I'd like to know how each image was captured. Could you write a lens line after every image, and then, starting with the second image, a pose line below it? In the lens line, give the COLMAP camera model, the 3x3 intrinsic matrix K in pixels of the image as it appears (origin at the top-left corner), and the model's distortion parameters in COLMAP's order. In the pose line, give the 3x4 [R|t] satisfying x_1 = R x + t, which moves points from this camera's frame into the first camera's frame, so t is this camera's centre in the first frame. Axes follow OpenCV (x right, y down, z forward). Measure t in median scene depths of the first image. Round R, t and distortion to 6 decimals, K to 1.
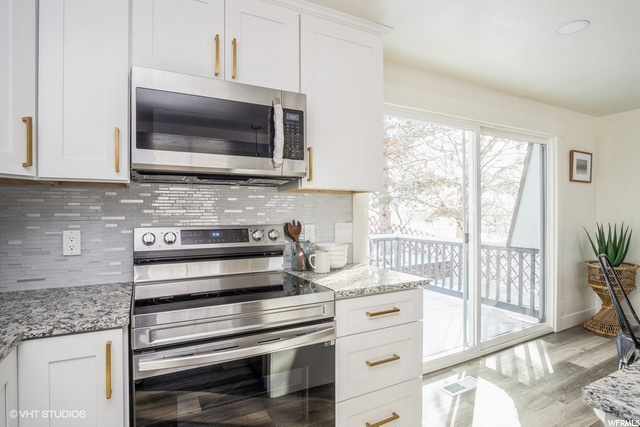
lens RADIAL K [[348.1, 0, 320.0], [0, 348.1, 213.5], [0, 0, 1]] dist [-0.004612, -0.000454]
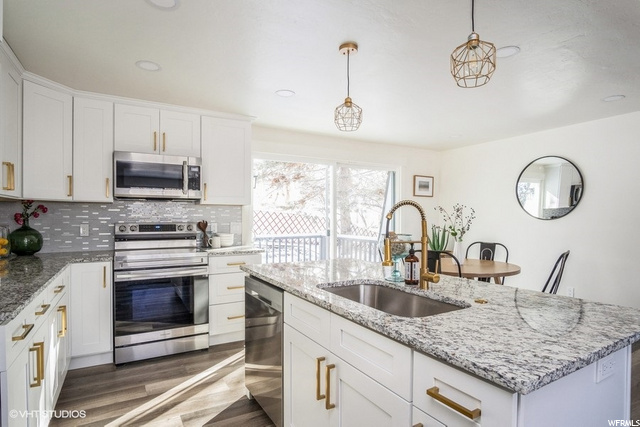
lens RADIAL K [[356.3, 0, 318.9], [0, 356.3, 219.7], [0, 0, 1]] dist [-0.001660, 0.000258]
pose [[0.999632, 0.006168, 0.026398, 0.571775], [-0.006372, 0.999950, 0.007651, -0.002562], [-0.026349, -0.007816, 0.999622, -1.058709]]
